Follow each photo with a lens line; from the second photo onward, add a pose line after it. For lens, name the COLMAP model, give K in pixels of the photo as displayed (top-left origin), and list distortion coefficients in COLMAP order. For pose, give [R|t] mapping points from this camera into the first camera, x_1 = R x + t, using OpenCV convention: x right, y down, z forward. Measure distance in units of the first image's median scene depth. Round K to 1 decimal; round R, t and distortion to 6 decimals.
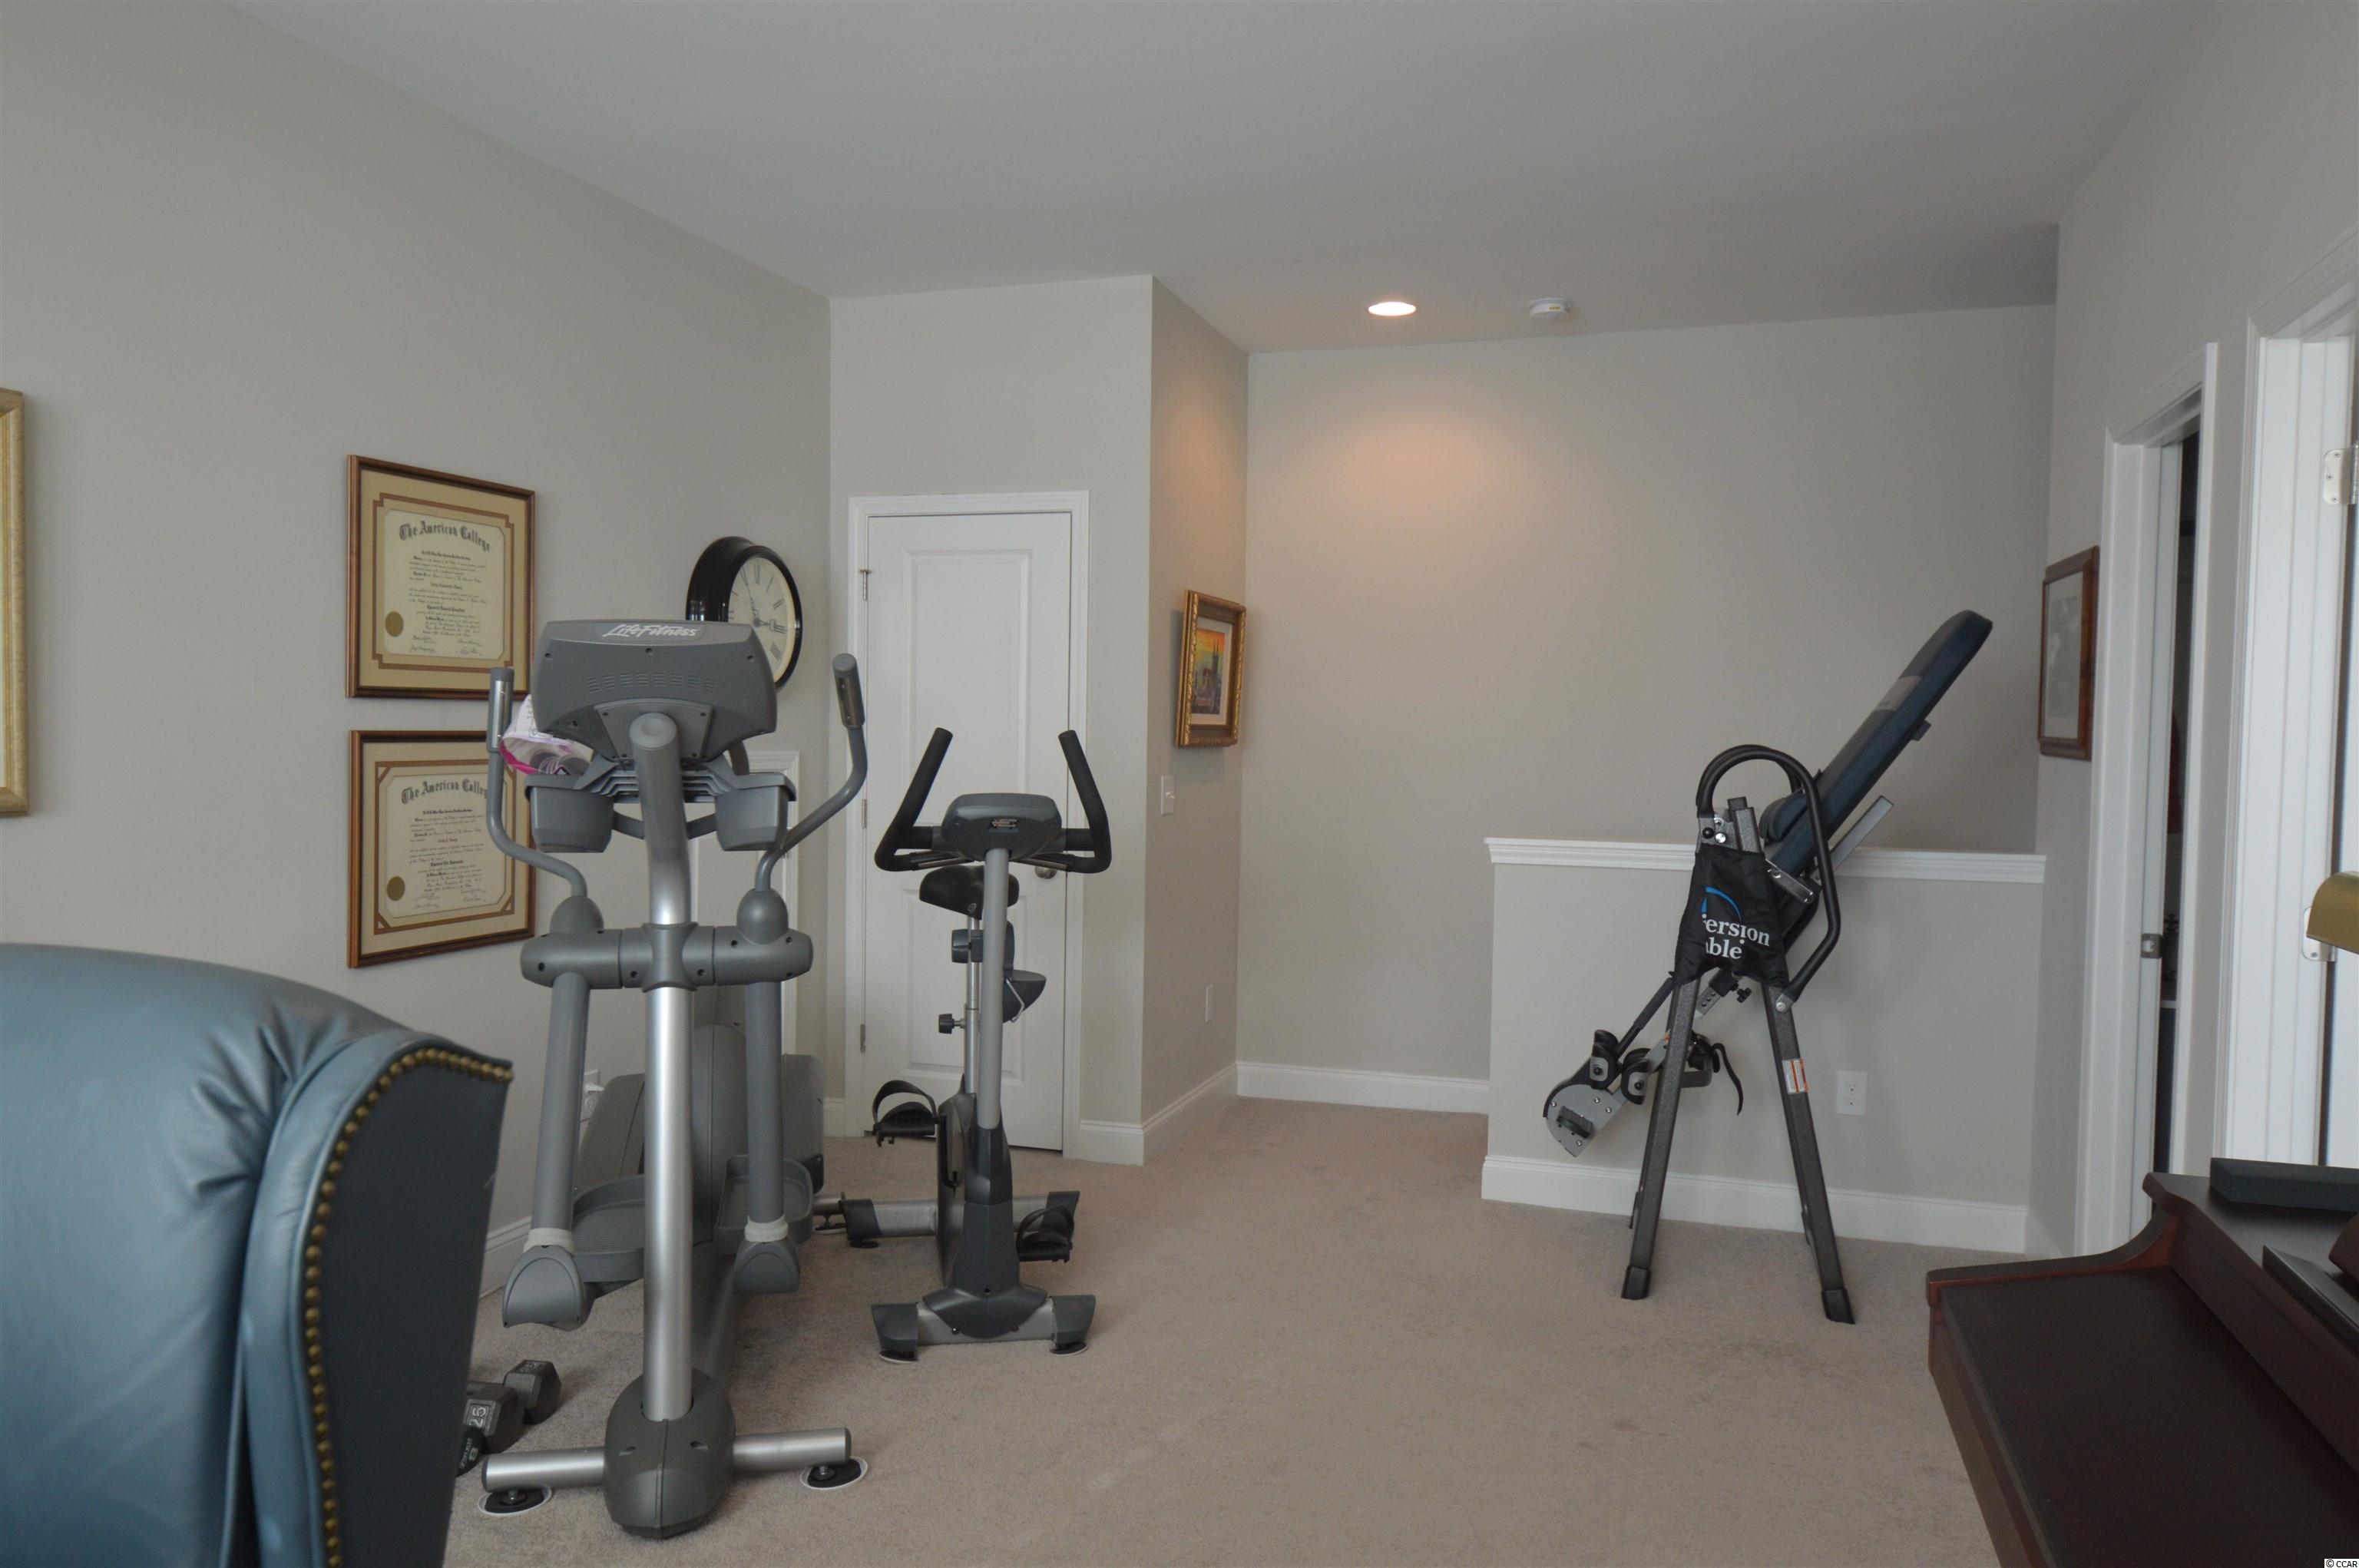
lens RADIAL K [[1684.5, 0, 1180.9], [0, 1684.5, 781.9], [0, 0, 1]] dist [0.023088, -0.015161]
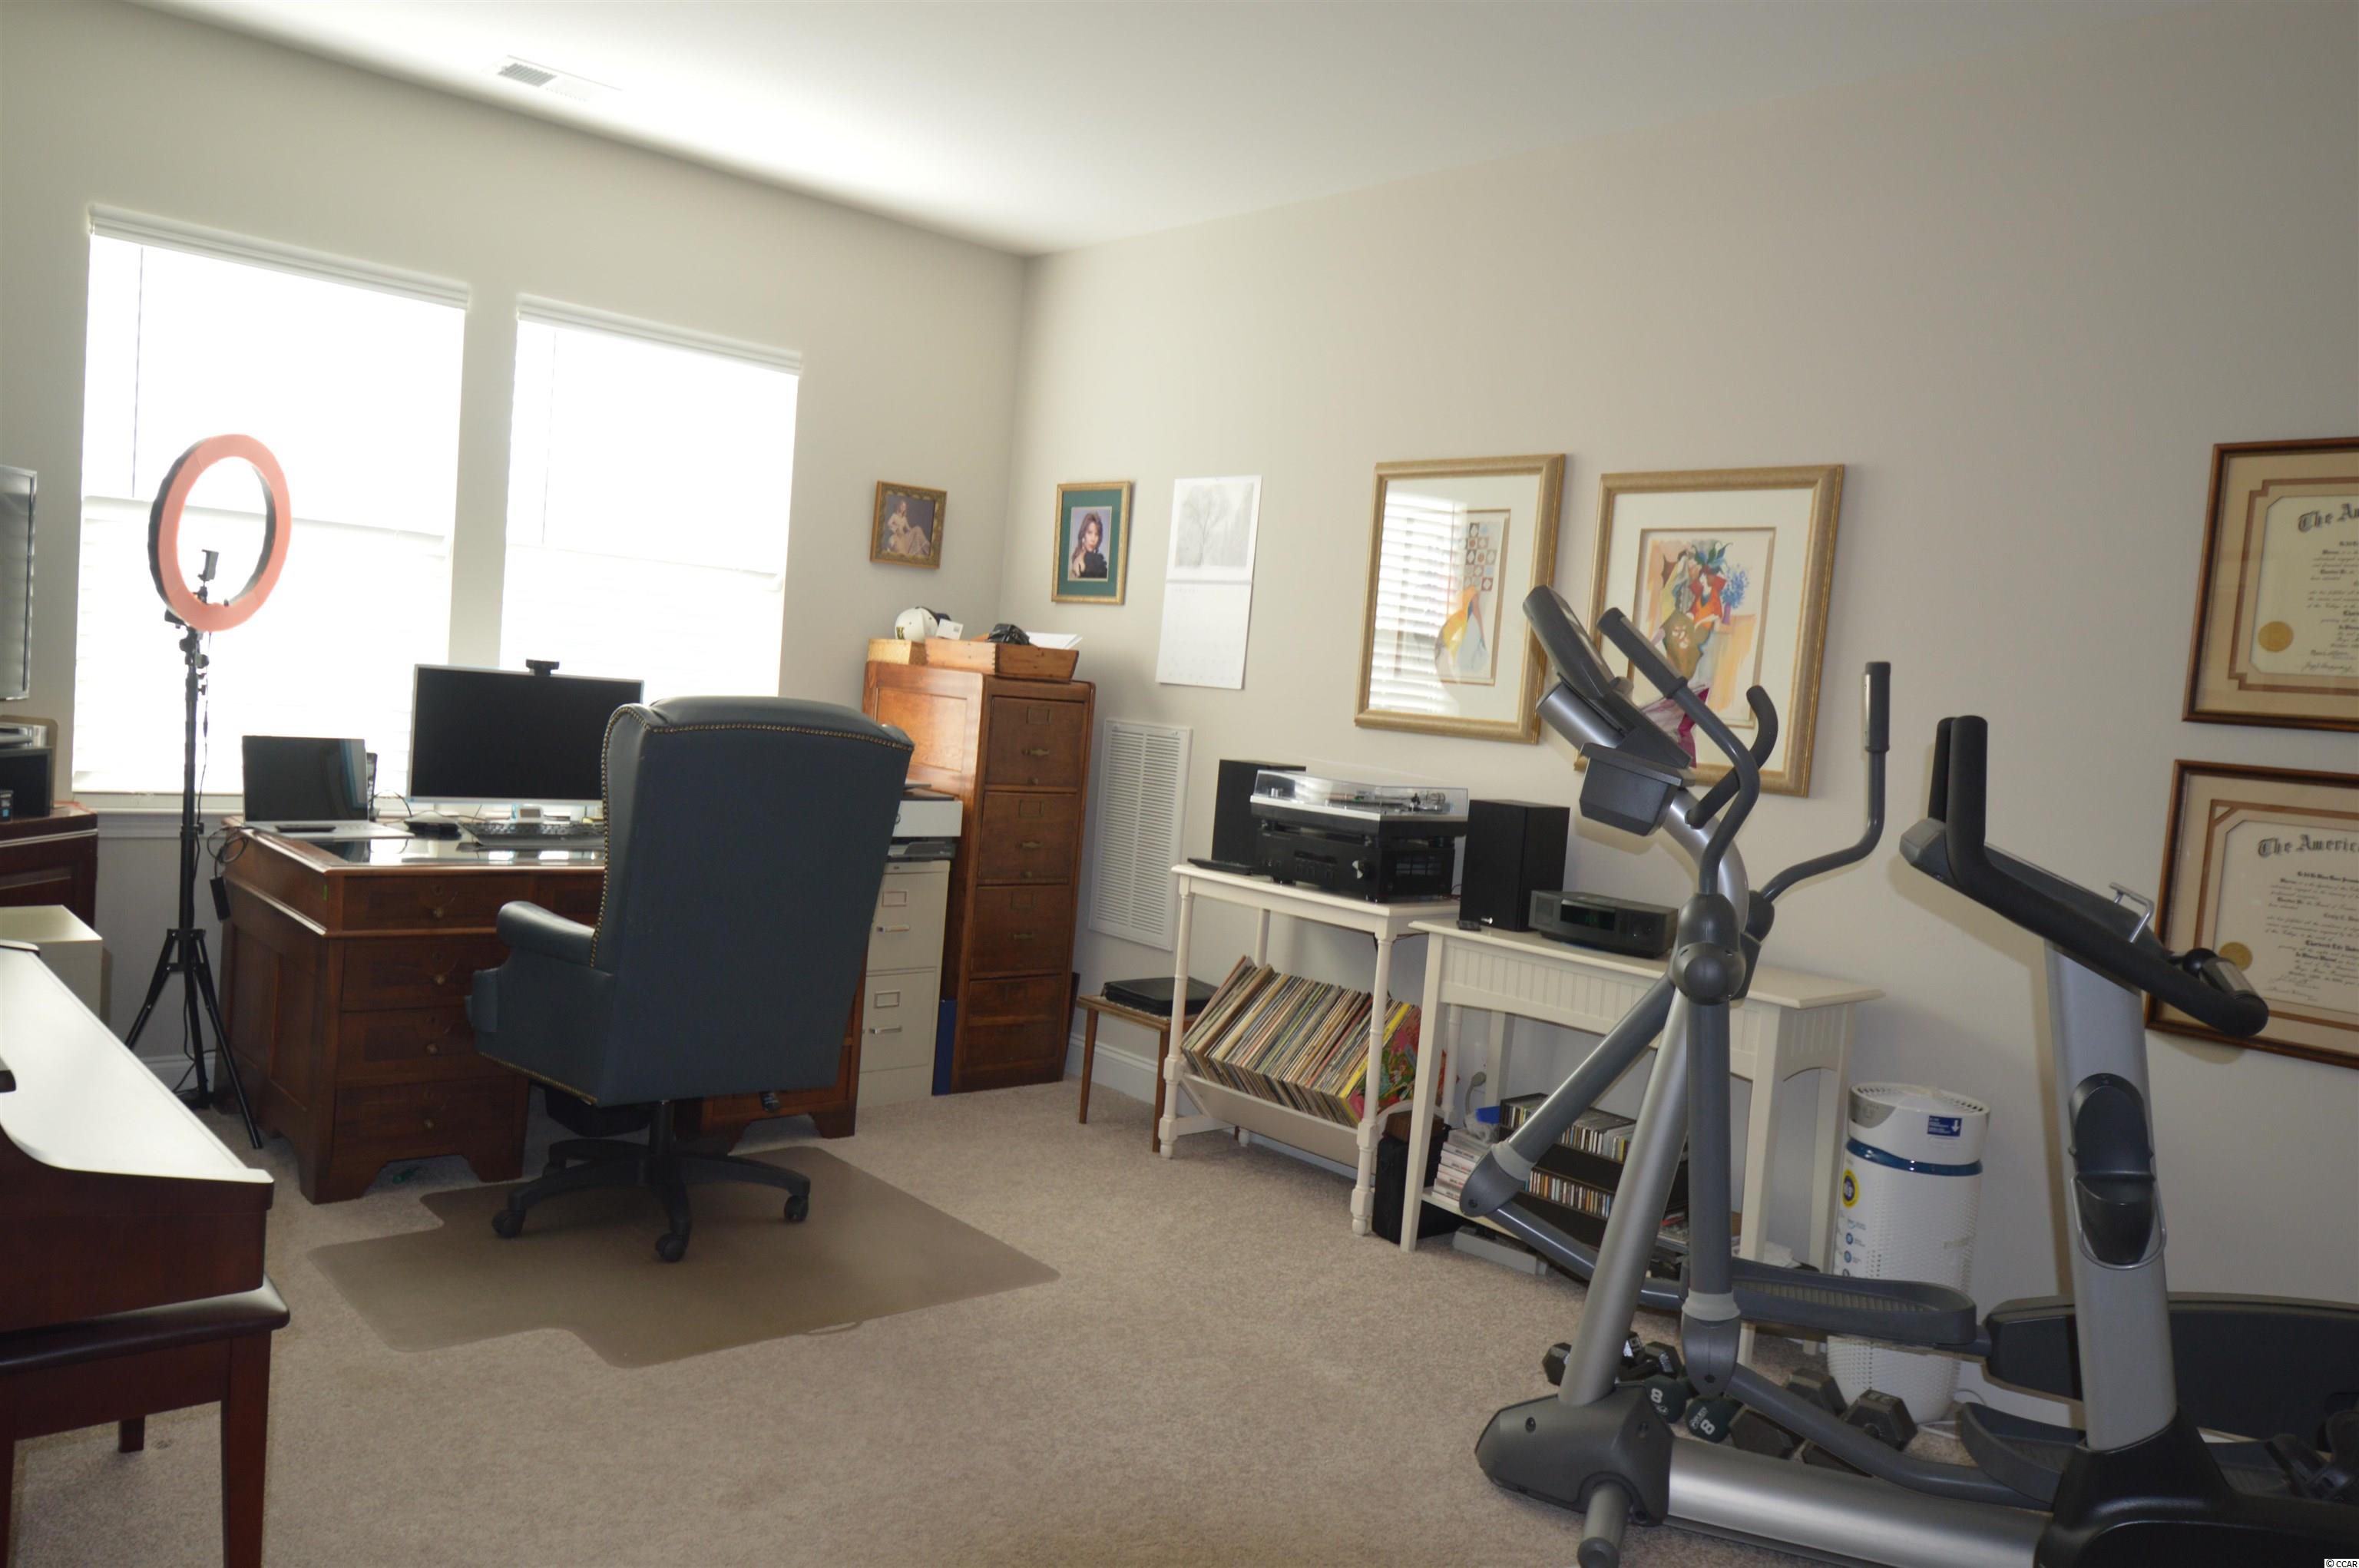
lens RADIAL K [[1684.5, 0, 1181.0], [0, 1684.5, 783.5], [0, 0, 1]] dist [0.023088, -0.015161]
pose [[-0.498351, -0.013554, -0.866870, 0.514501], [-0.127908, 0.990086, 0.058051, -0.002870], [0.857488, 0.139809, -0.495144, 0.972663]]
